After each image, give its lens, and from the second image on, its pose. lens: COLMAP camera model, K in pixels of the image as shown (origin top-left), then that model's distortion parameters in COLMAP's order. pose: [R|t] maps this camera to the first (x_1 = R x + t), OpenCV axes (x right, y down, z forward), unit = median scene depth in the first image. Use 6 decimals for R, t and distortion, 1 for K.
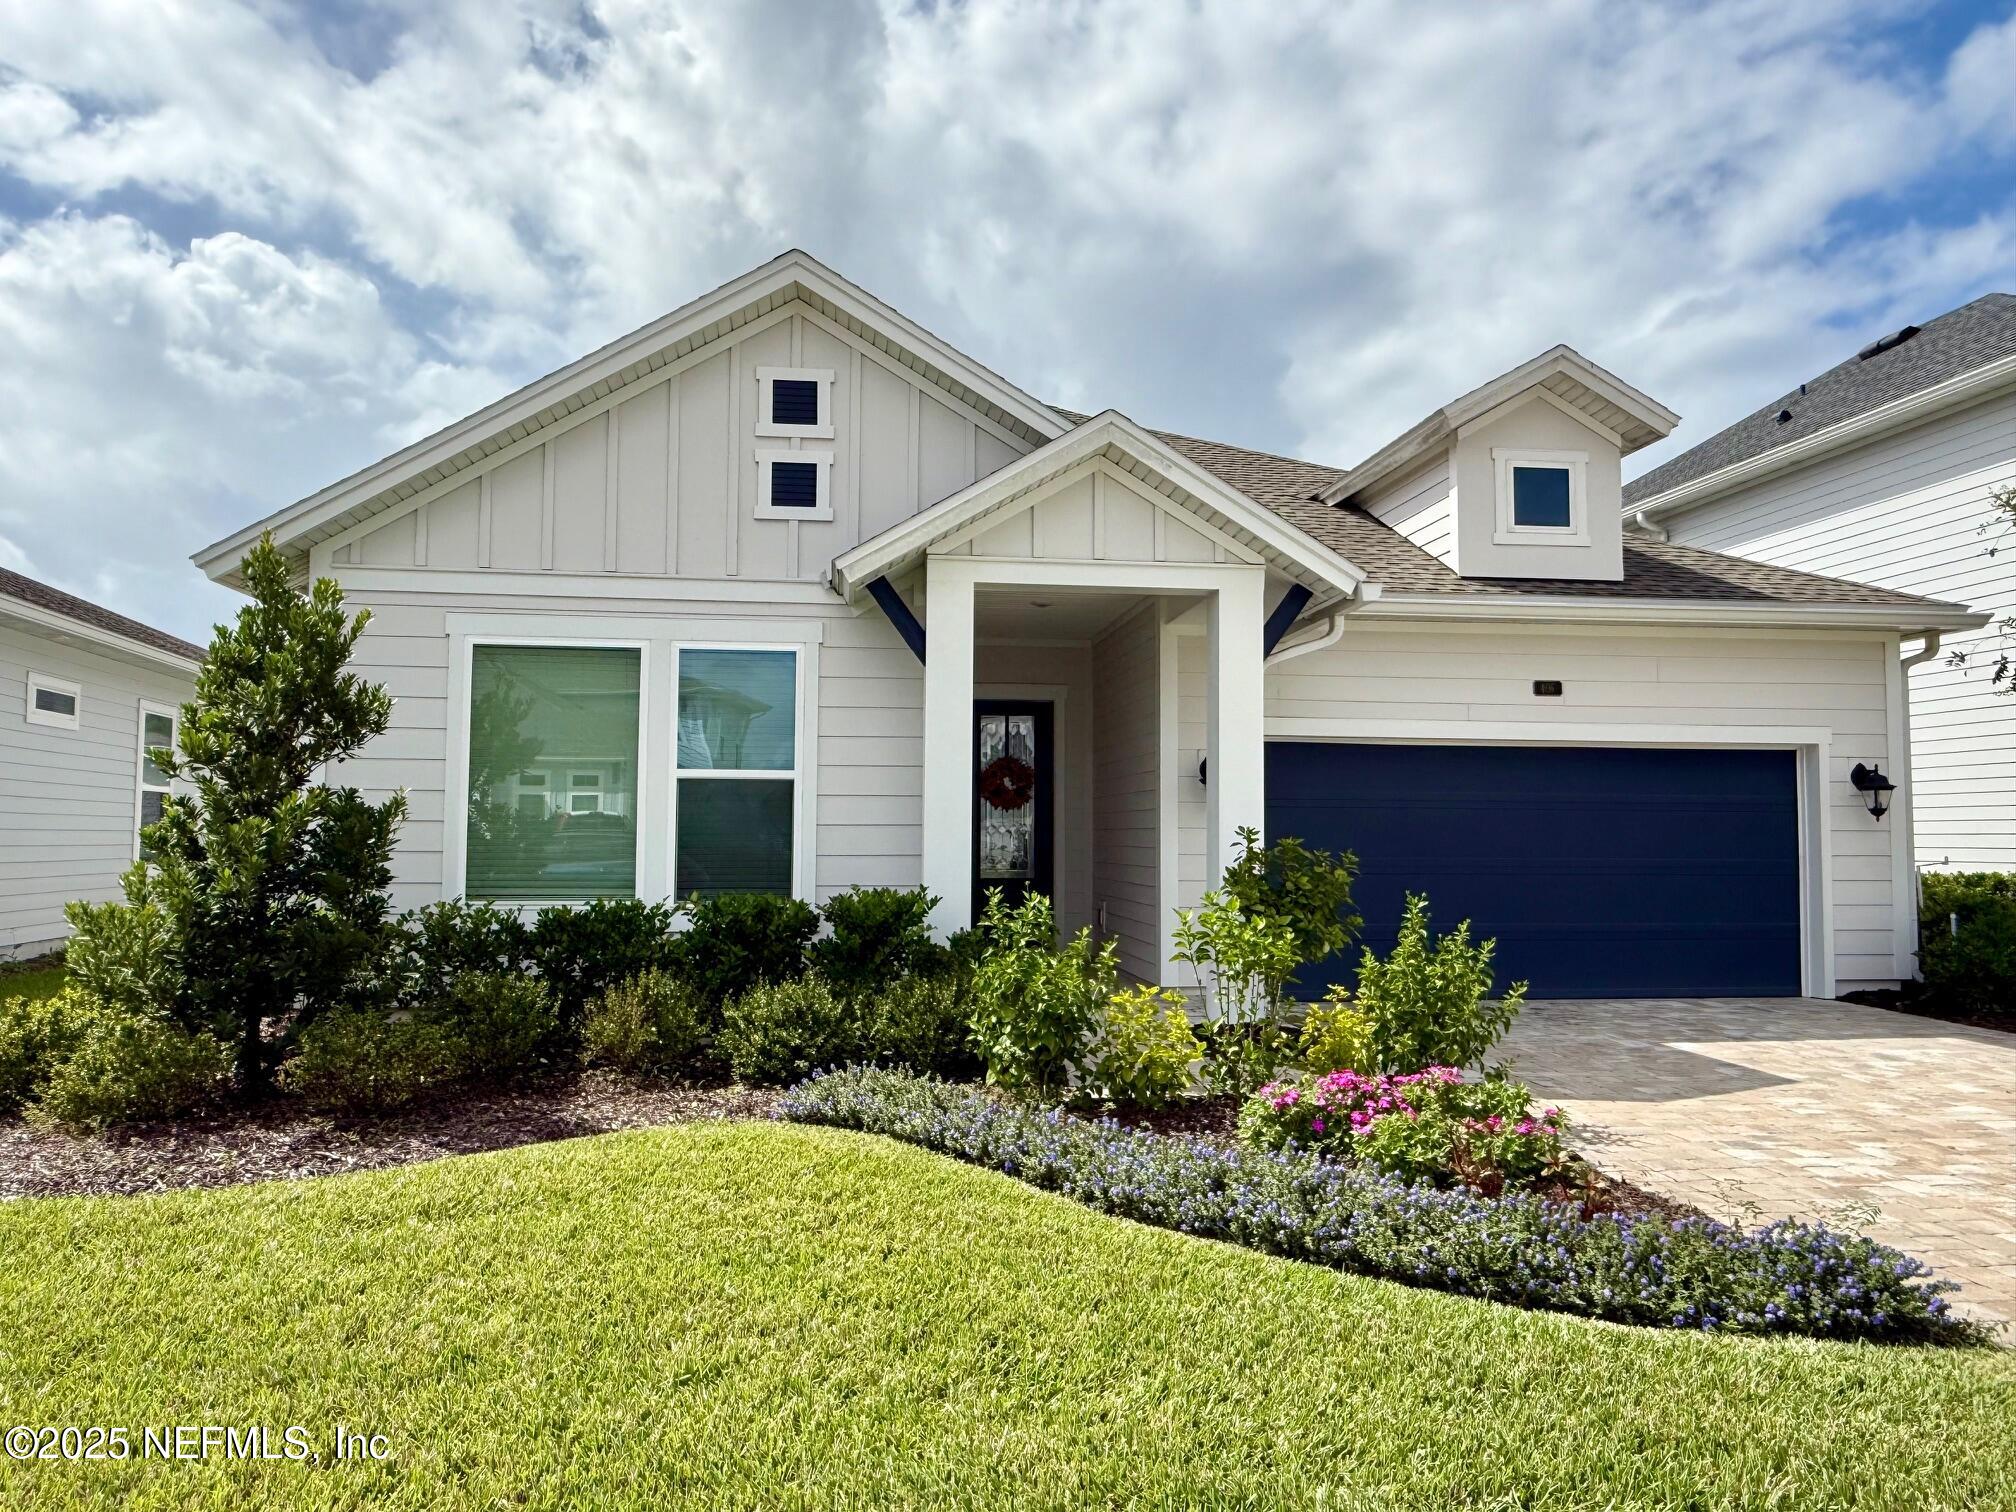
lens RADIAL K [[1364.4, 0, 996.4], [0, 1364.4, 761.7], [0, 0, 1]] dist [0.003109, -0.002225]
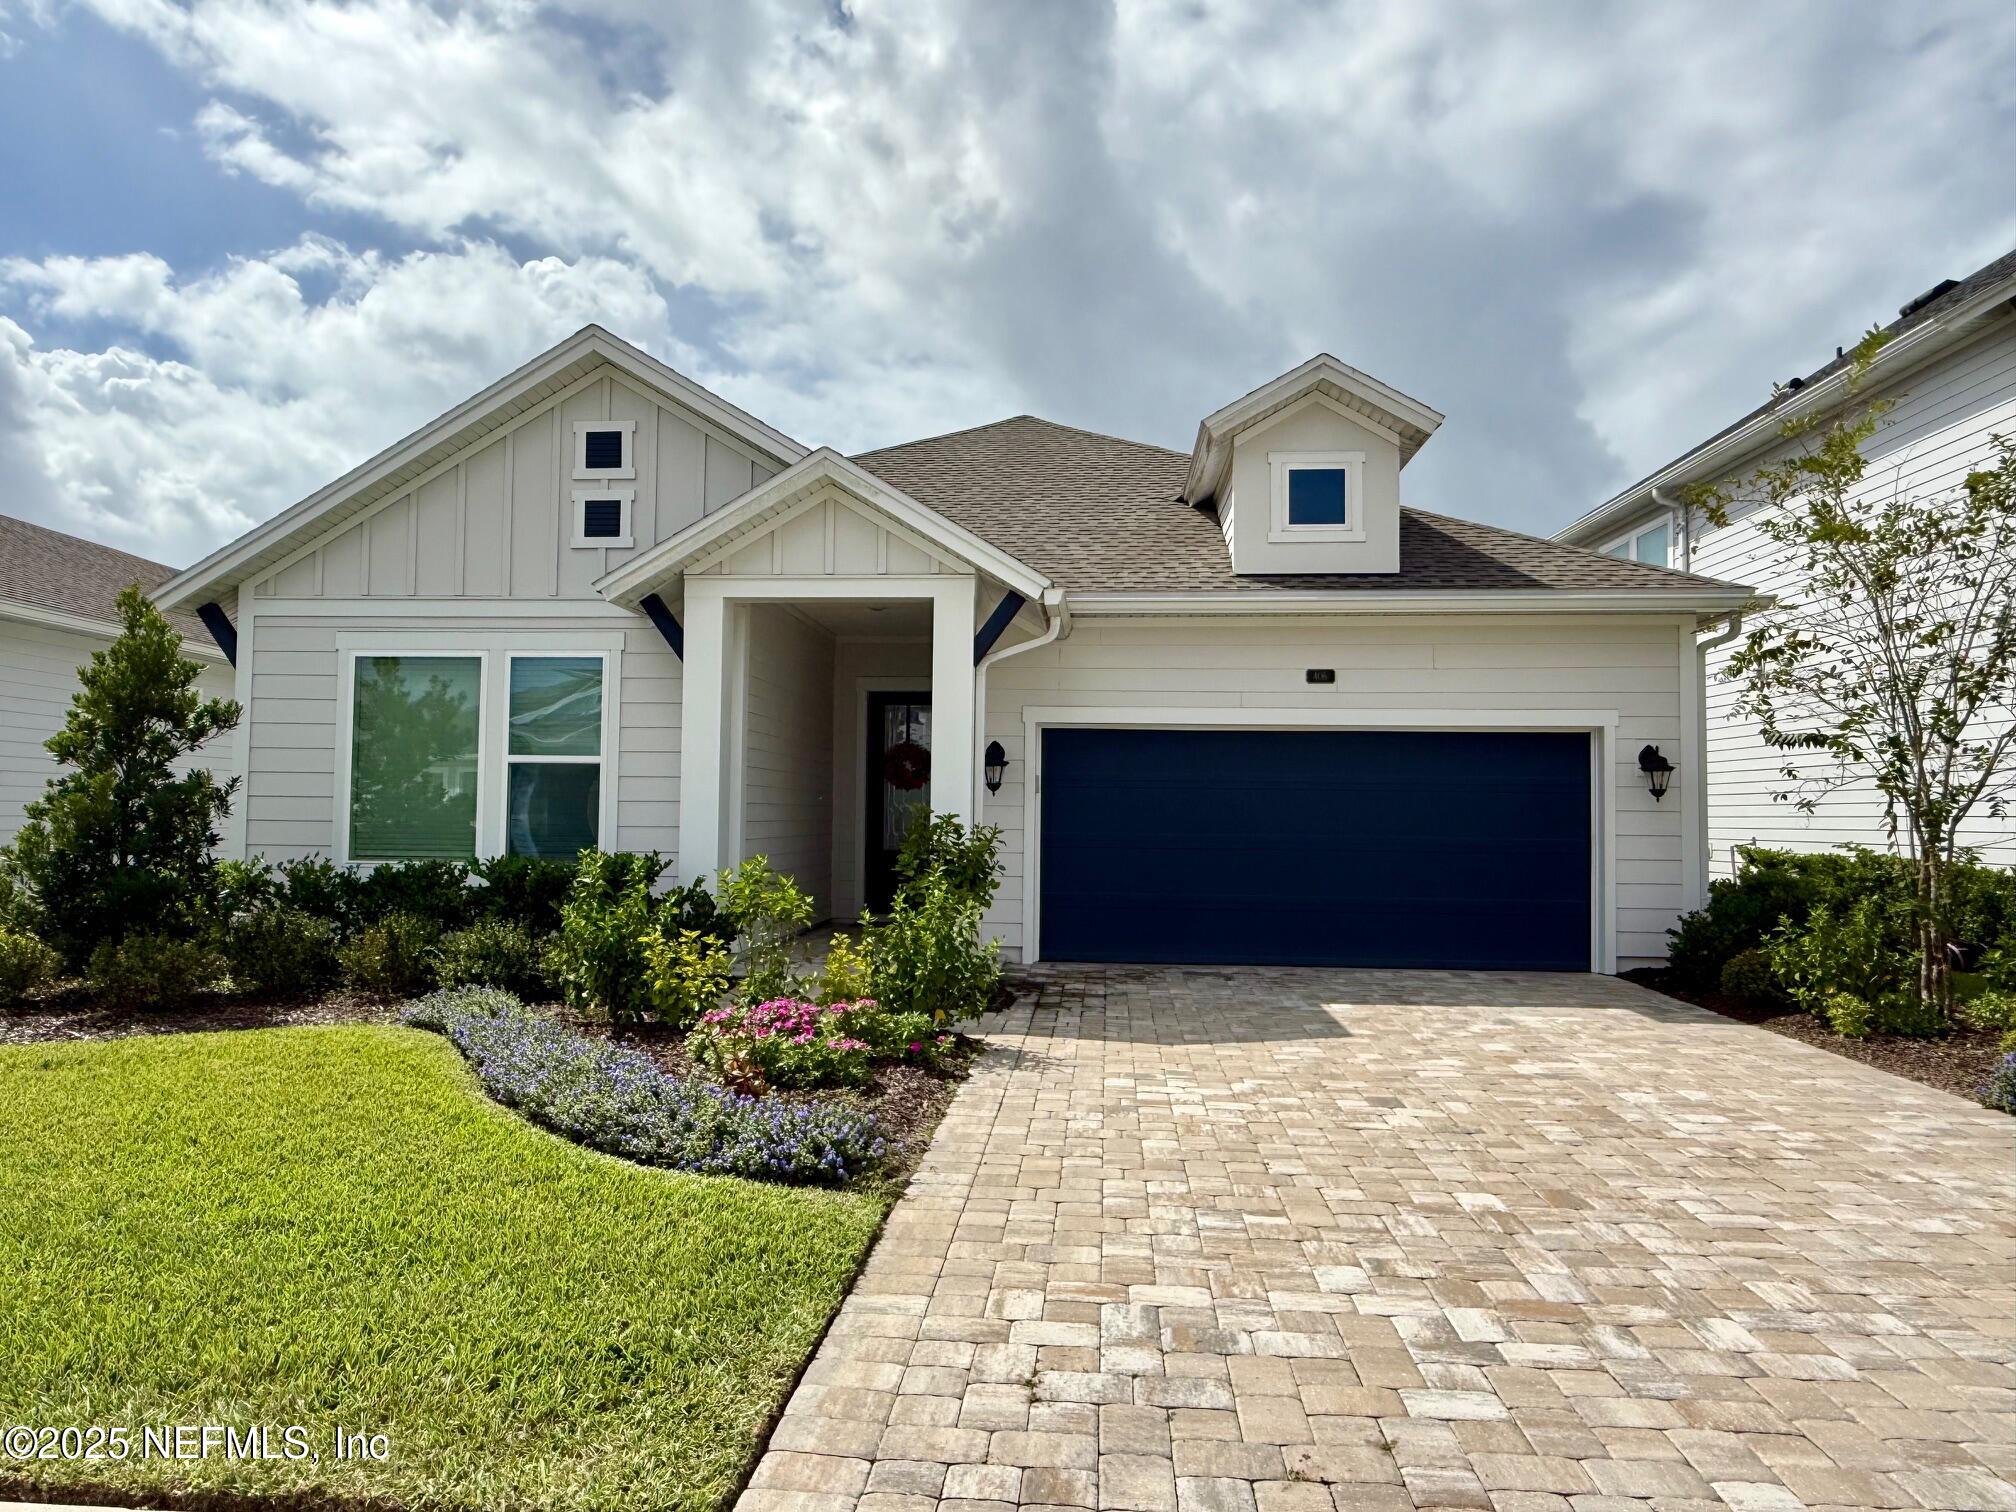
lens RADIAL K [[1364.4, 0, 996.4], [0, 1364.4, 761.7], [0, 0, 1]] dist [0.003109, -0.002225]
pose [[0.980007, -0.002060, -0.198951, 0.428101], [0.004990, 0.999886, 0.014223, -0.004170], [0.198899, -0.014931, 0.979906, -0.112840]]
